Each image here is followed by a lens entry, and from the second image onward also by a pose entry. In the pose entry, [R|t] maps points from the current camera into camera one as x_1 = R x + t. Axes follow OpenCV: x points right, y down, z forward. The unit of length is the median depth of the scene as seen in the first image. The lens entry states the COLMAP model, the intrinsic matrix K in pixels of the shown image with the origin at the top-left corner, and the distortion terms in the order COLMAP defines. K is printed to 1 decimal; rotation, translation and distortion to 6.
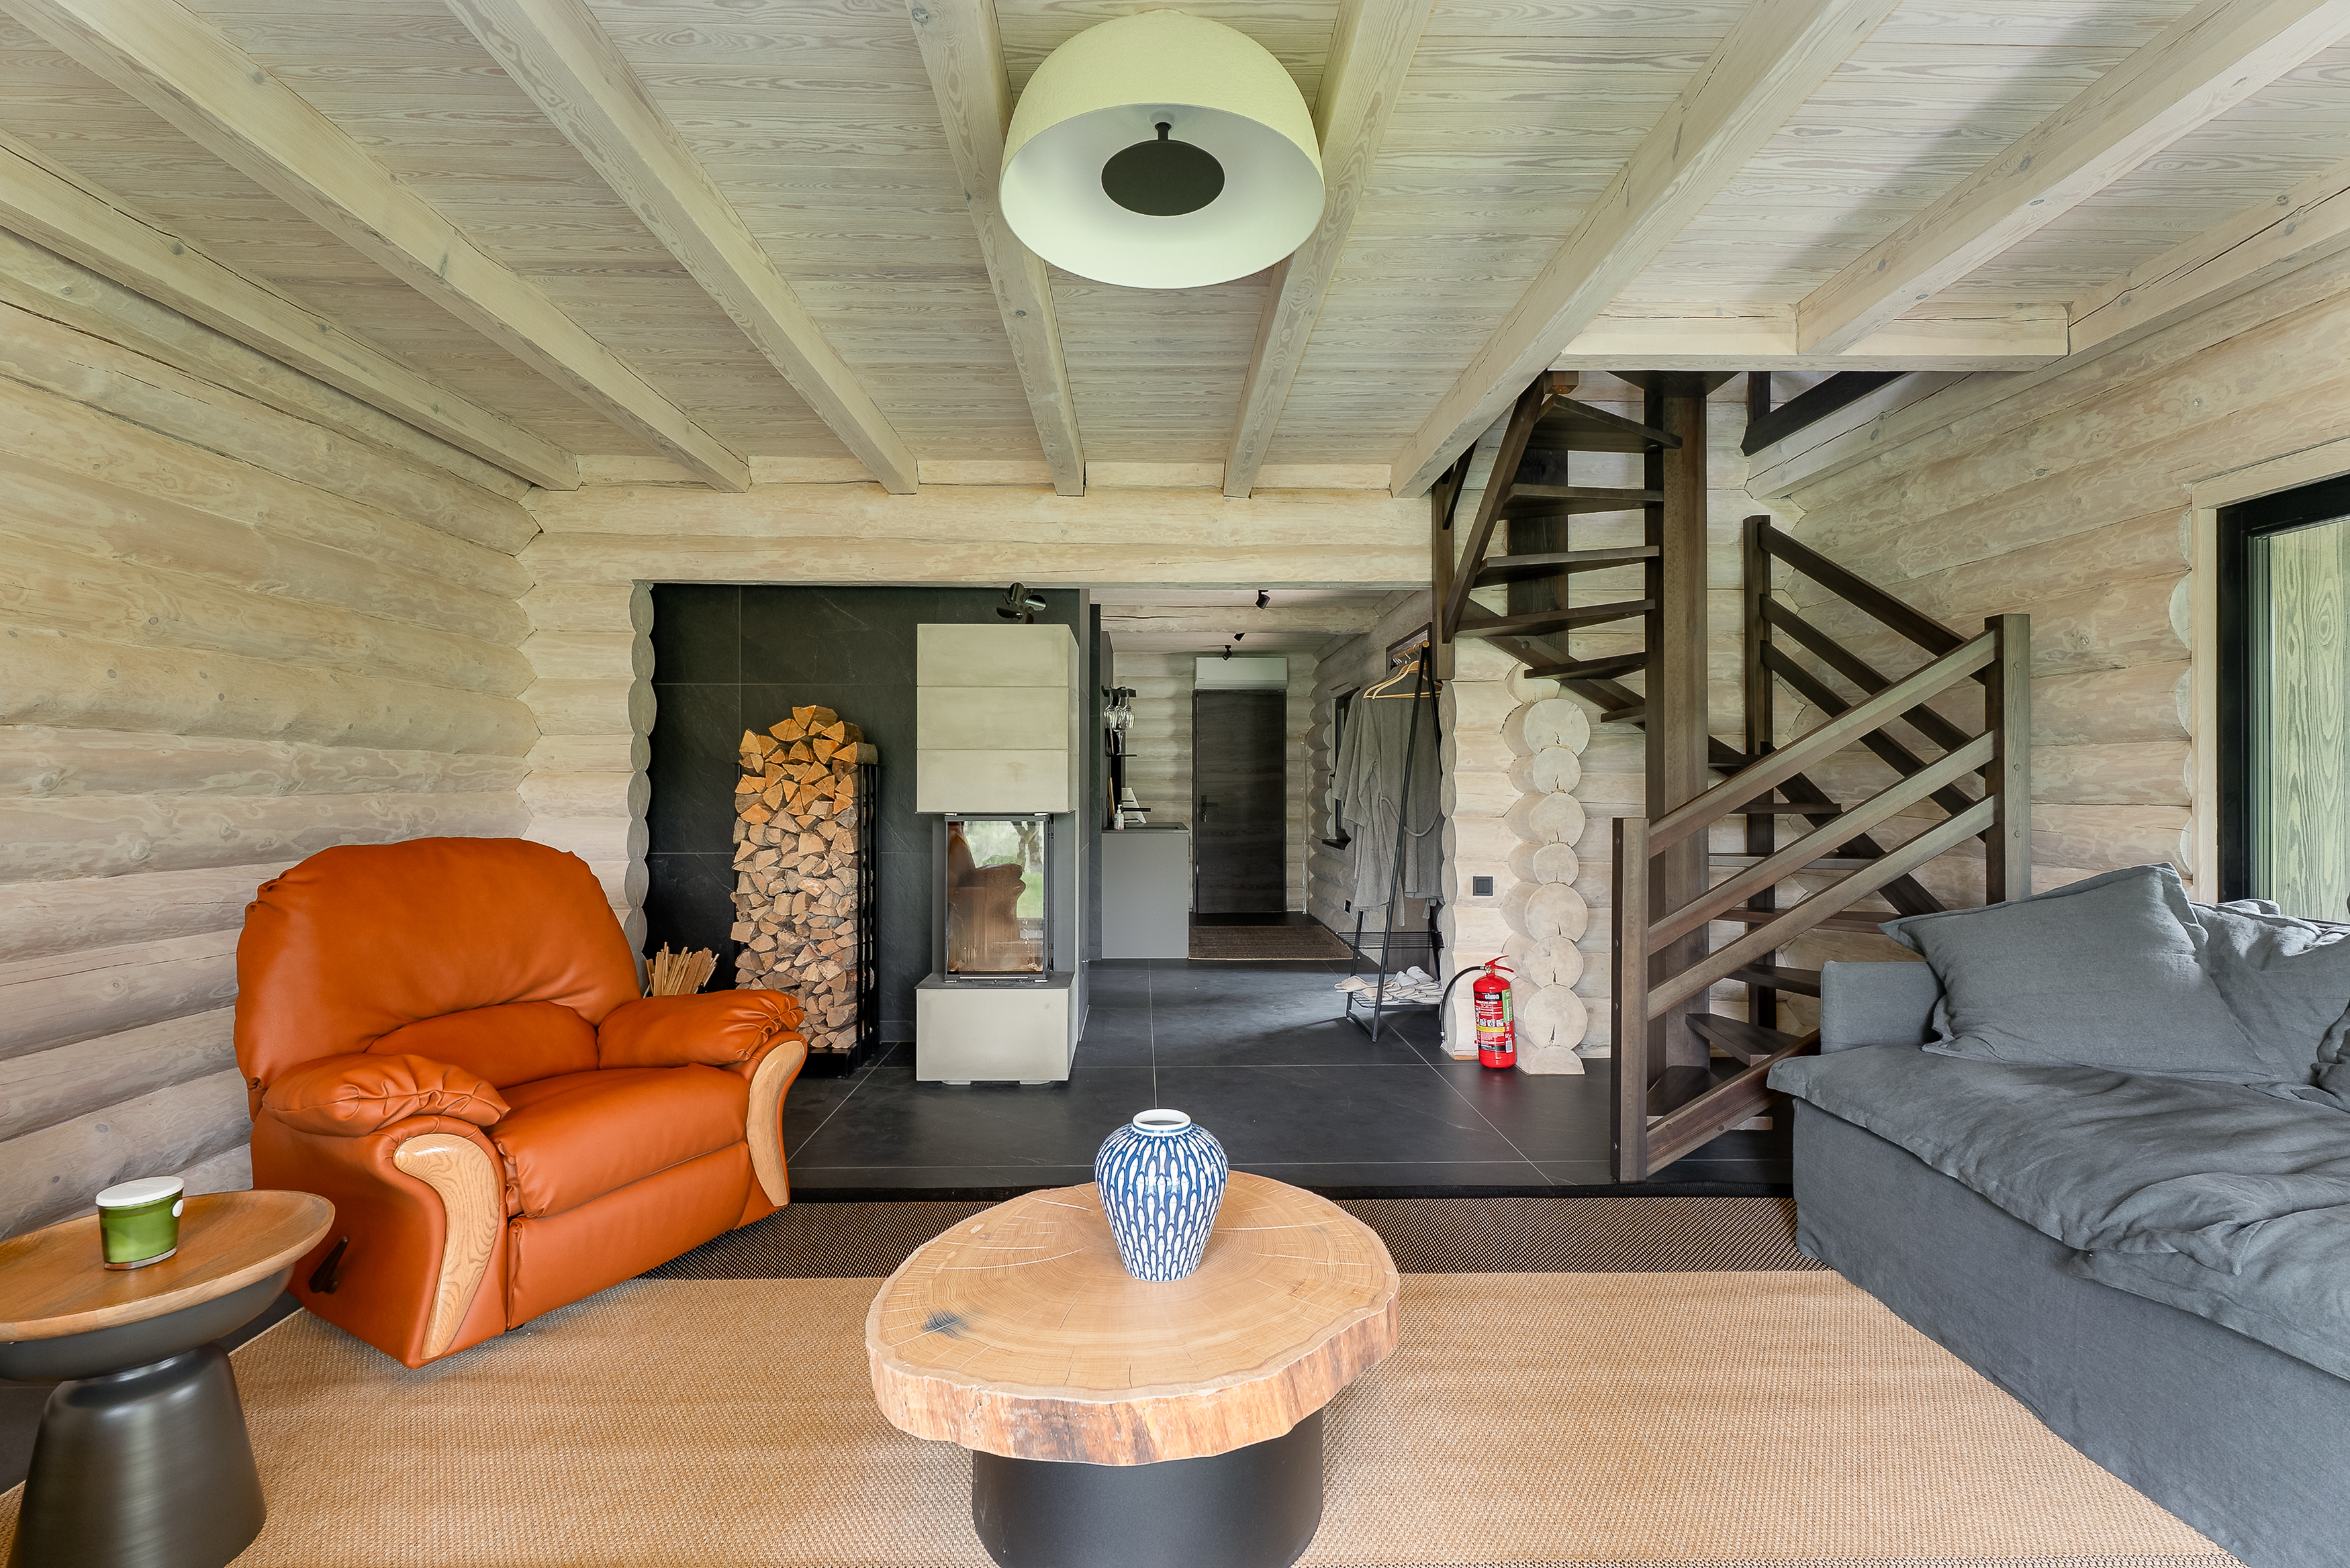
lens RADIAL K [[1063.9, 0, 1176.4], [0, 1063.9, 784.6], [0, 0, 1]] dist [0.001468, -0.000641]
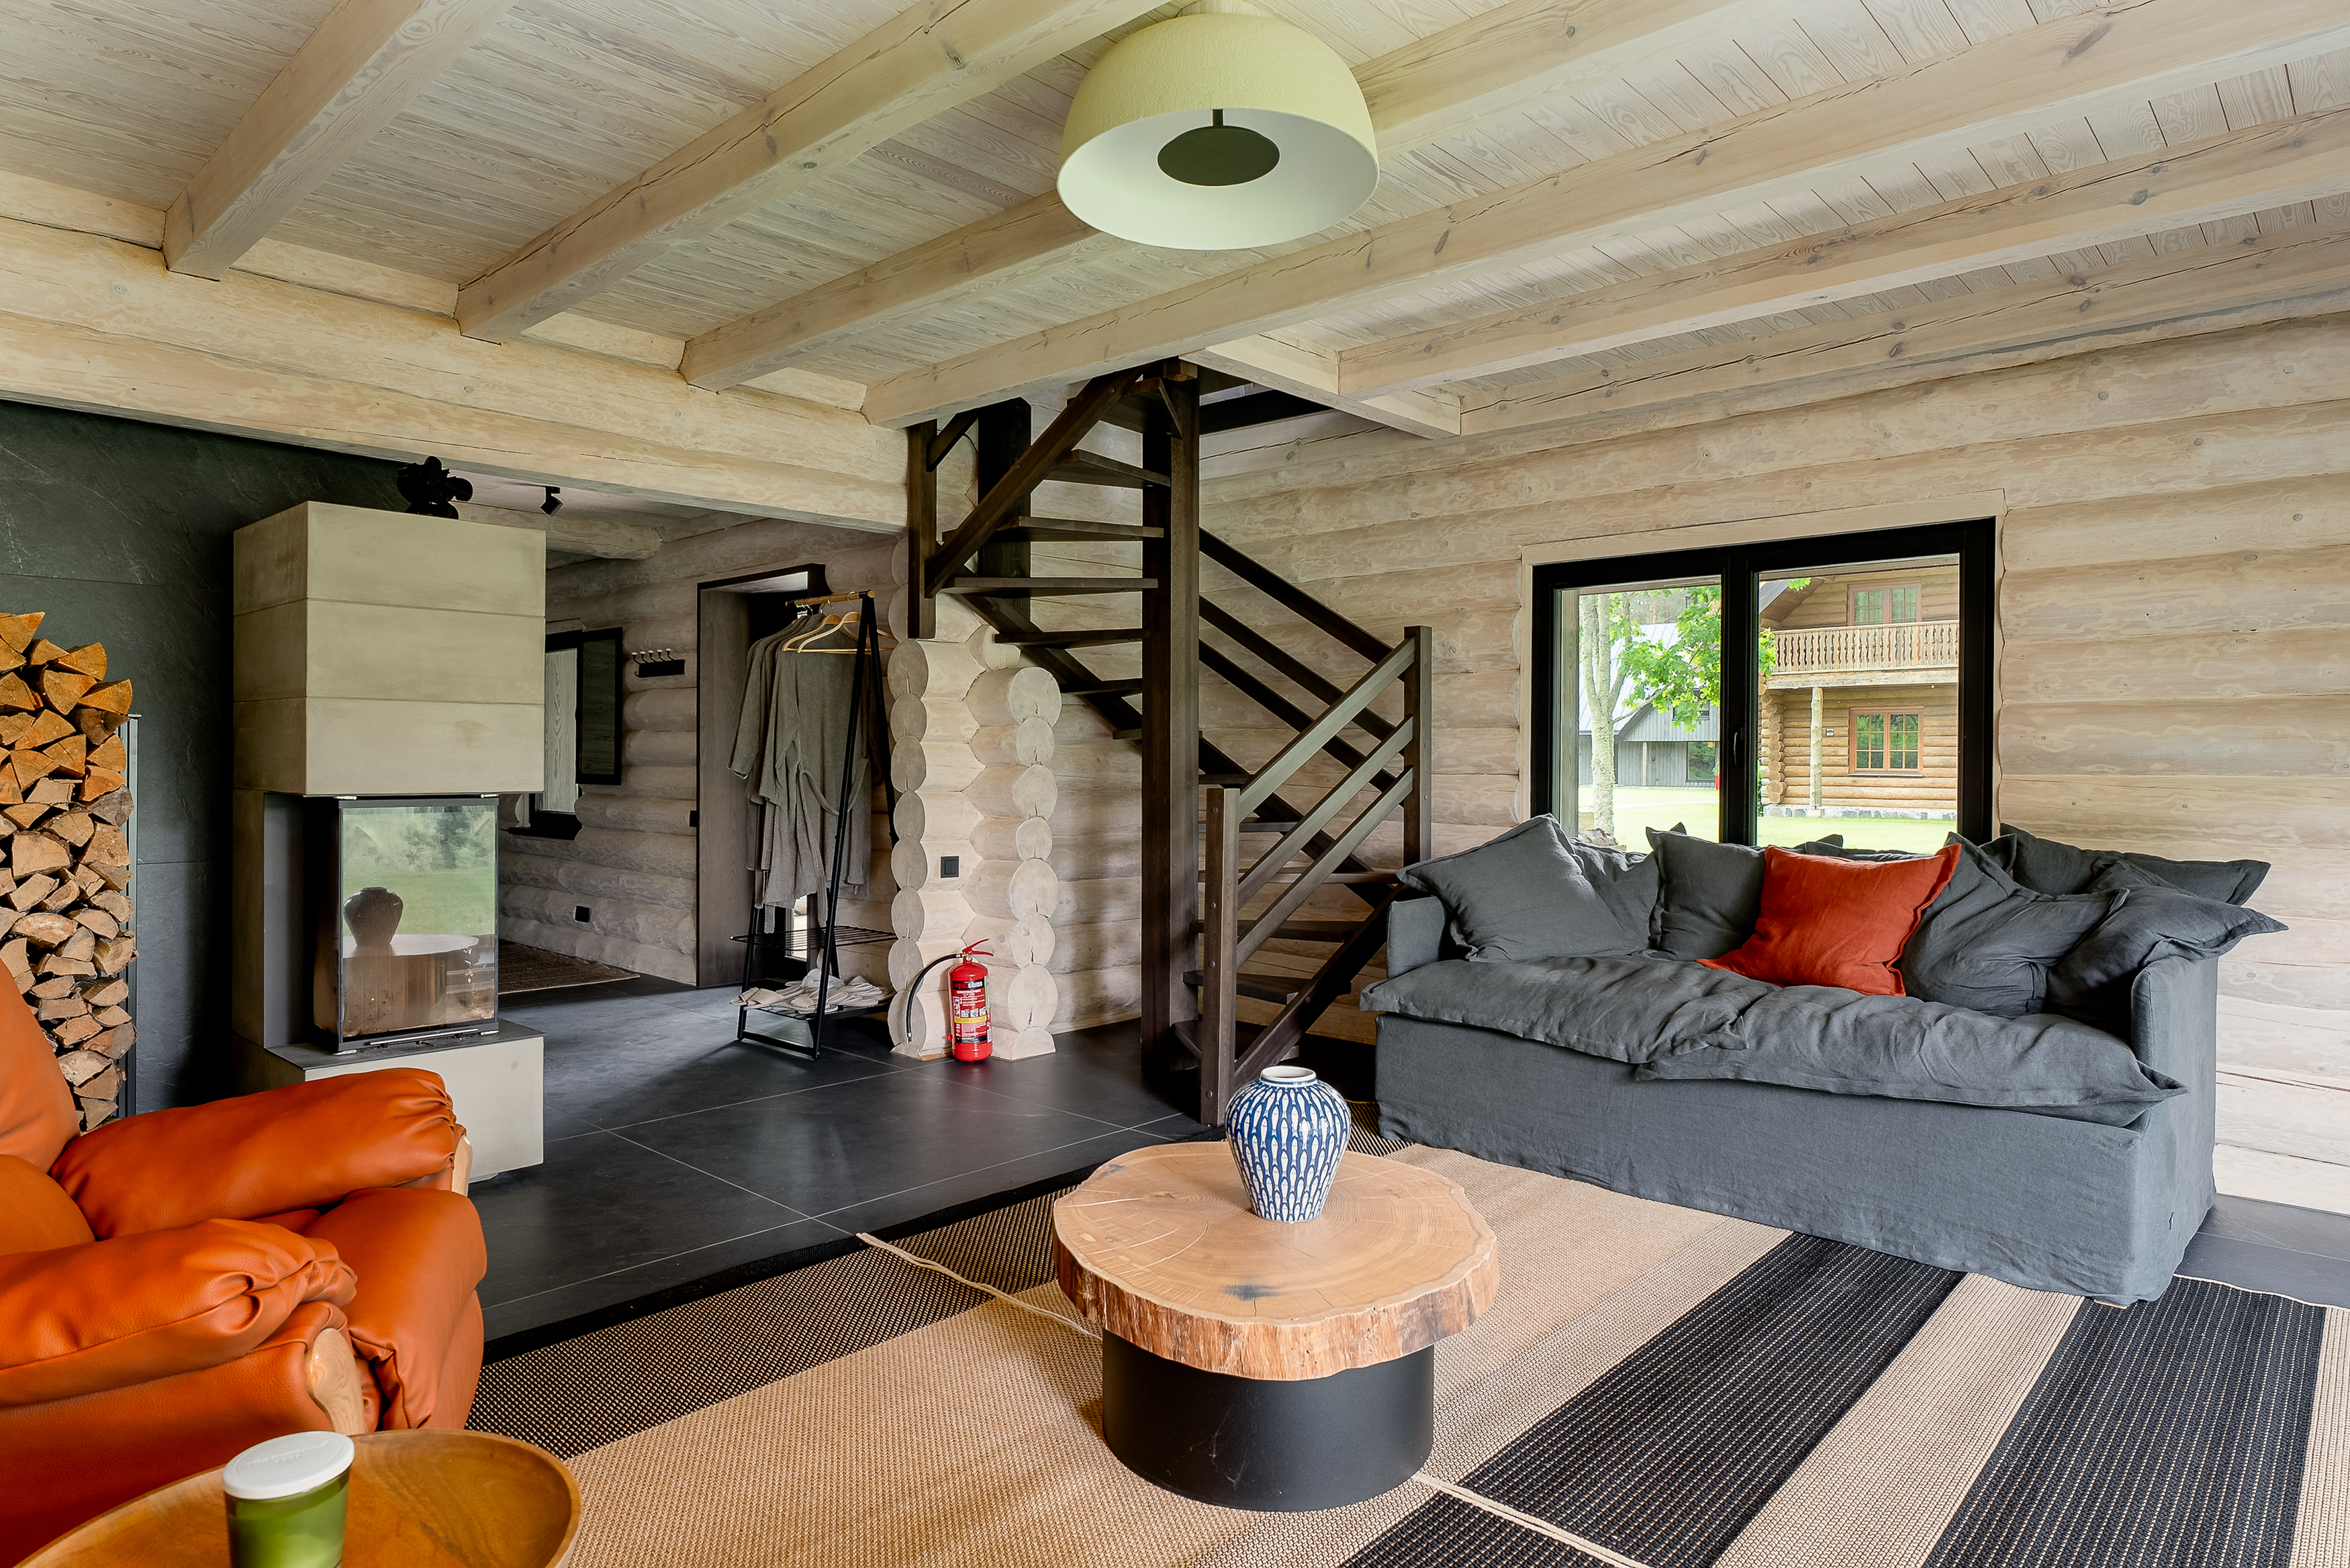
lens RADIAL K [[1342.2, 0, 1175.5], [0, 1342.2, 771.5], [0, 0, 1]] dist [-0.017413, 0.002737]
pose [[0.696099, -0.003168, 0.717939, -0.494176], [-0.006034, 0.999929, 0.010262, 0.000221], [-0.717921, -0.011475, 0.696030, 0.071966]]
